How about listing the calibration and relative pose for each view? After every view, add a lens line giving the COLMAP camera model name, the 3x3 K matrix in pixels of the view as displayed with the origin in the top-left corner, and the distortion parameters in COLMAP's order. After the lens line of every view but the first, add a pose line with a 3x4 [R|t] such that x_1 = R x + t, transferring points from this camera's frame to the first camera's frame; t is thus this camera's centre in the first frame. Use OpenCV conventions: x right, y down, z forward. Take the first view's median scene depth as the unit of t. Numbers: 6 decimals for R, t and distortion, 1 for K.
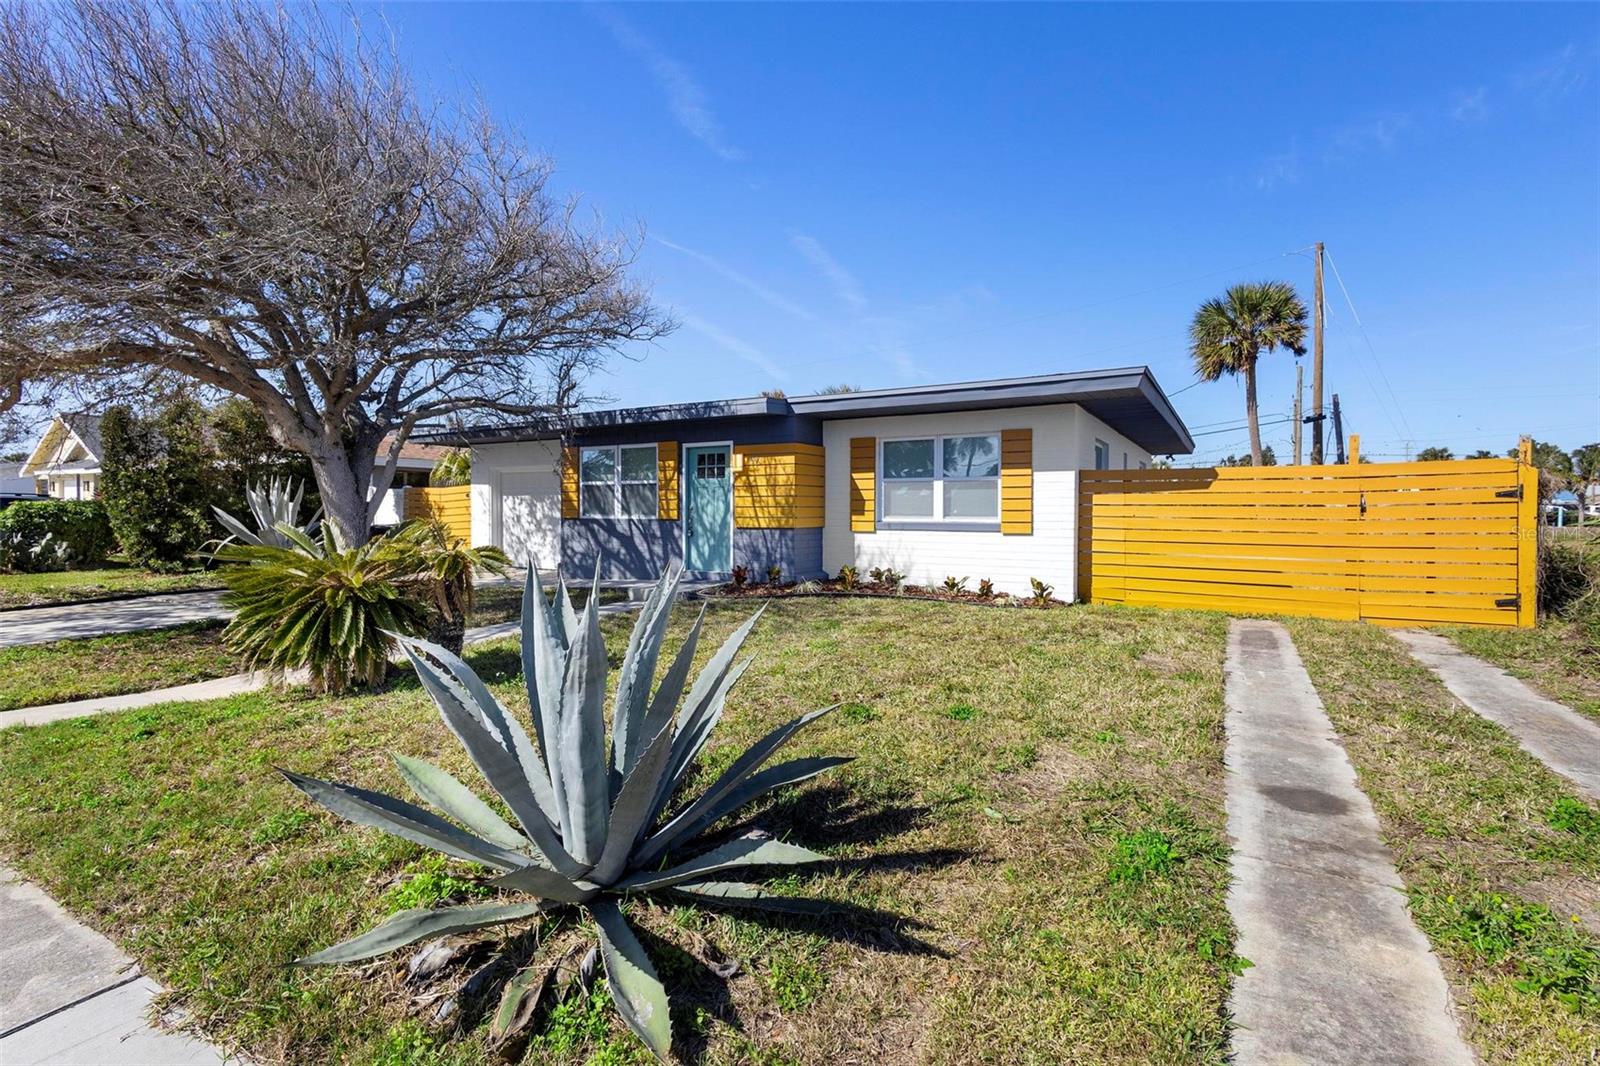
lens RADIAL K [[745.4, 0, 800.0], [0, 745.4, 534.9], [0, 0, 1]] dist [0.010314, -0.002025]
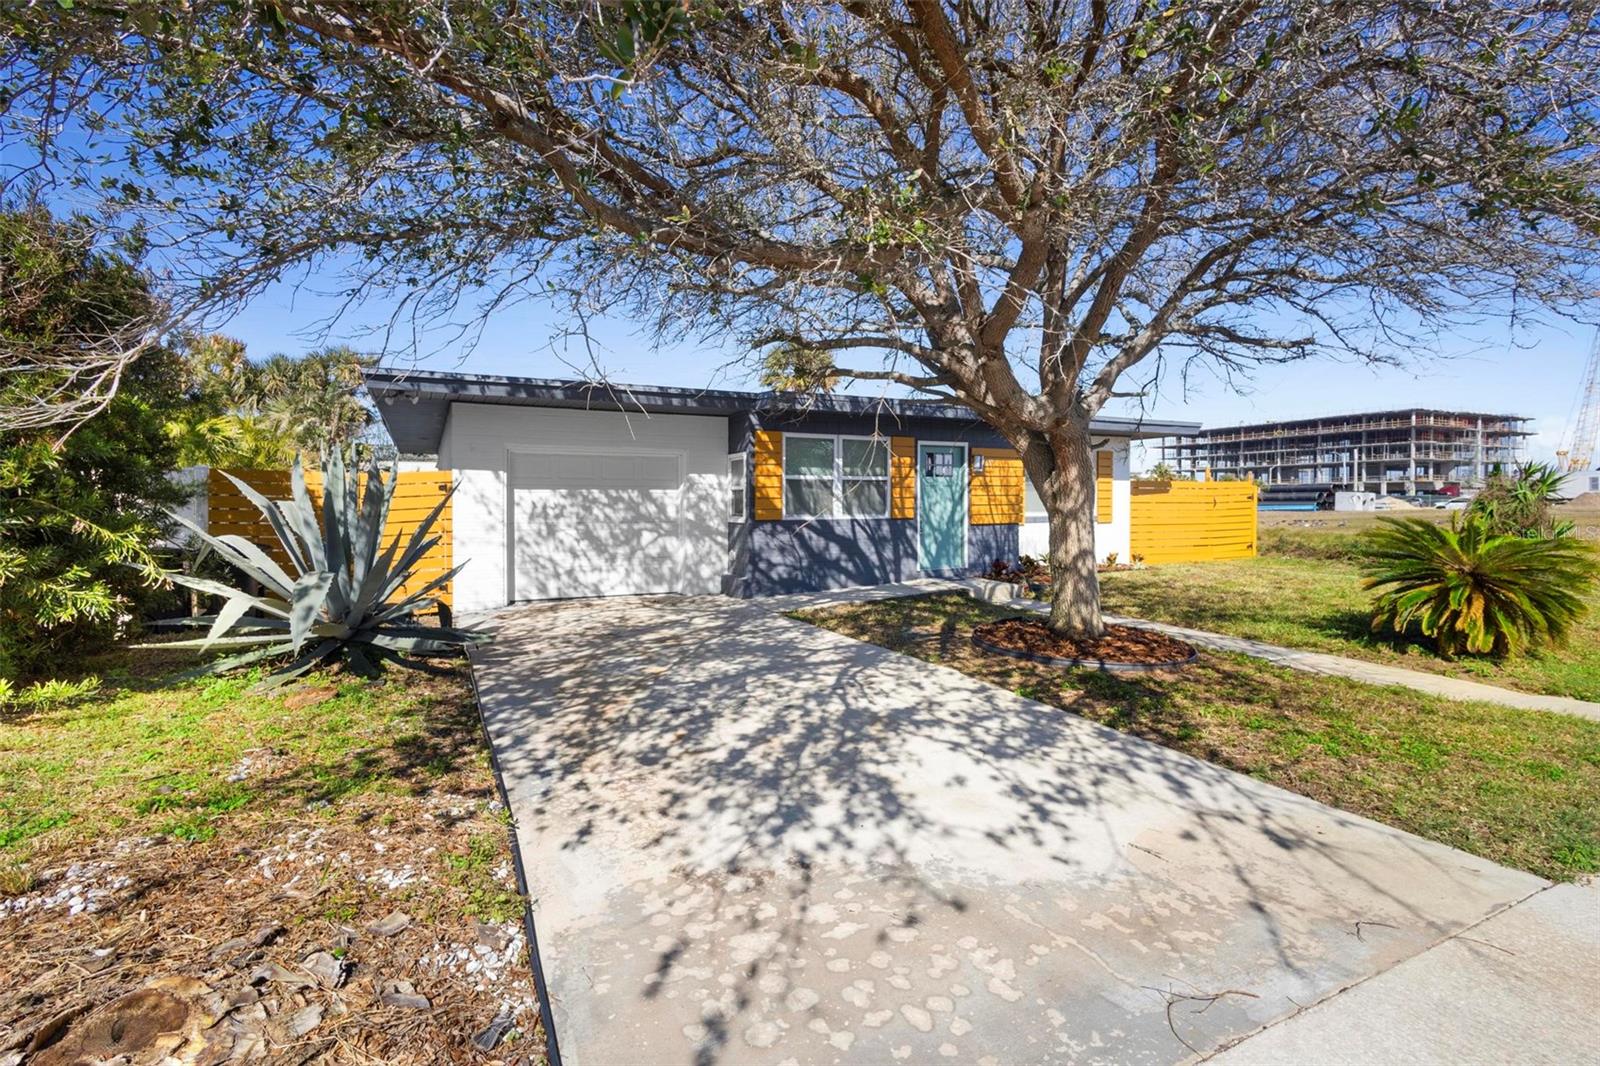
lens RADIAL K [[745.4, 0, 786.2], [0, 745.4, 487.7], [0, 0, 1]] dist [0.010314, -0.002025]
pose [[0.519116, 0.009080, 0.854655, -1.072265], [0.032276, 0.999022, -0.030218, -0.037083], [-0.854094, 0.043271, 0.518316, 0.641833]]
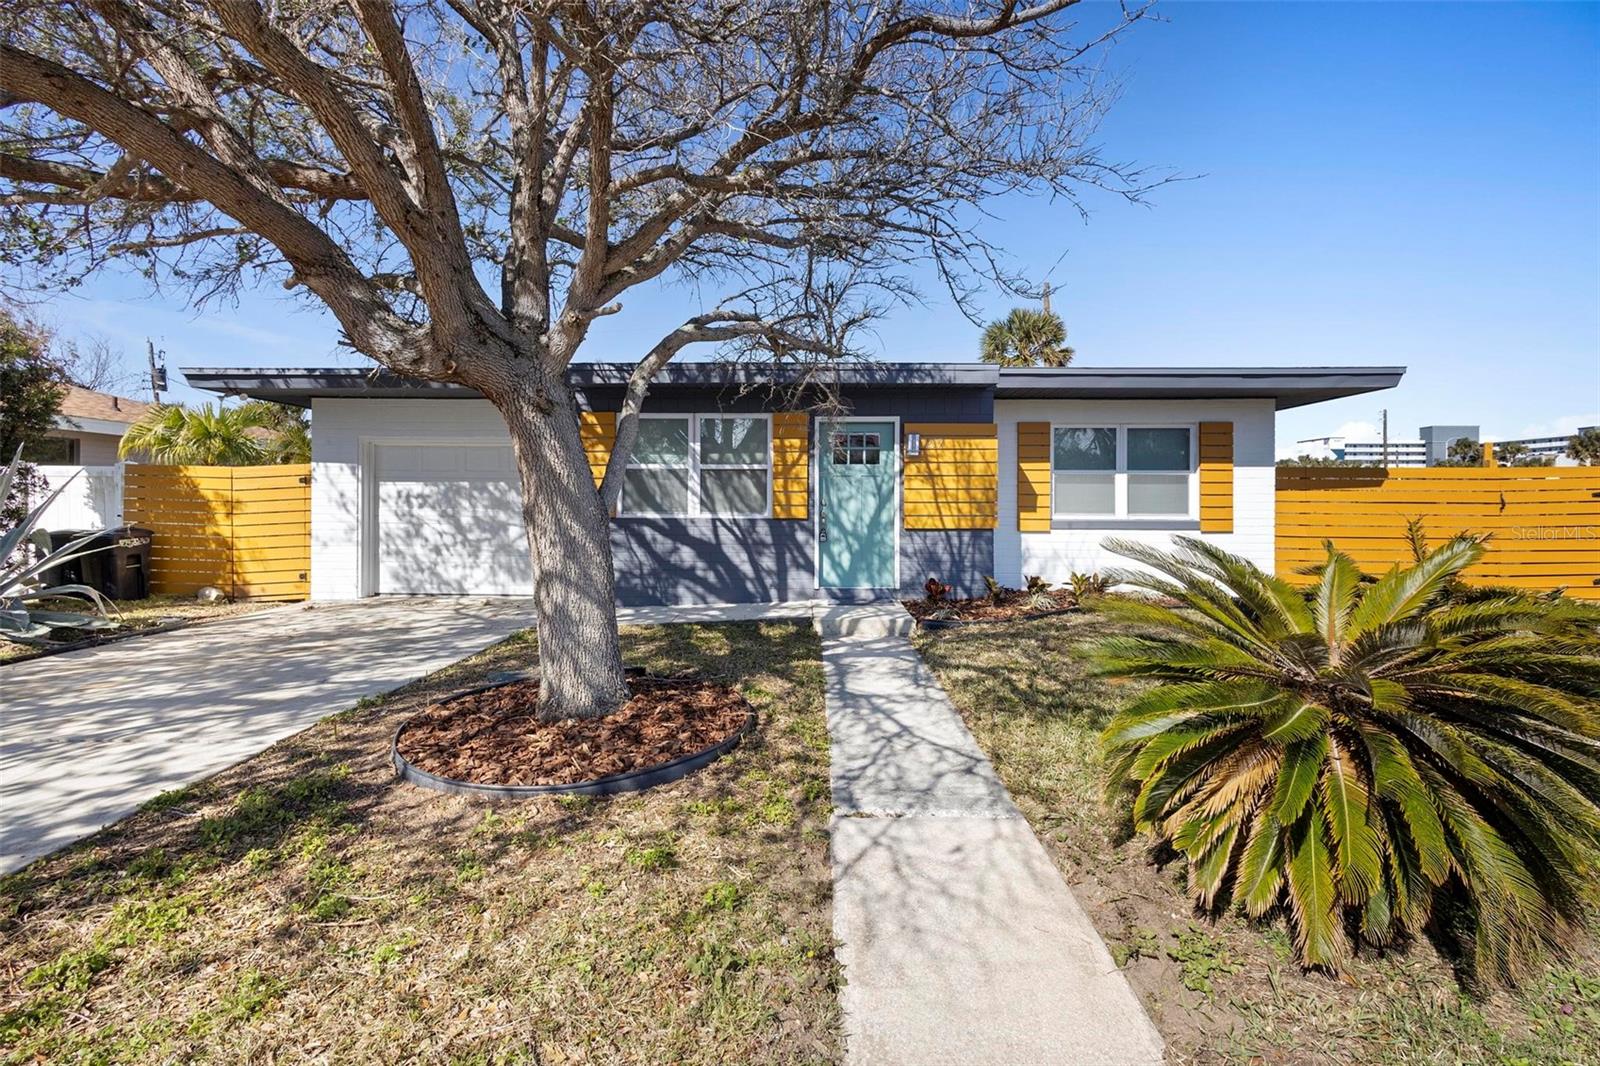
lens RADIAL K [[745.4, 0, 800.5], [0, 745.4, 499.4], [0, 0, 1]] dist [0.010314, -0.002025]
pose [[0.861771, 0.002587, 0.507290, -0.541892], [0.015610, 0.999378, -0.031615, -0.016936], [-0.507056, 0.035164, 0.861195, 0.371344]]
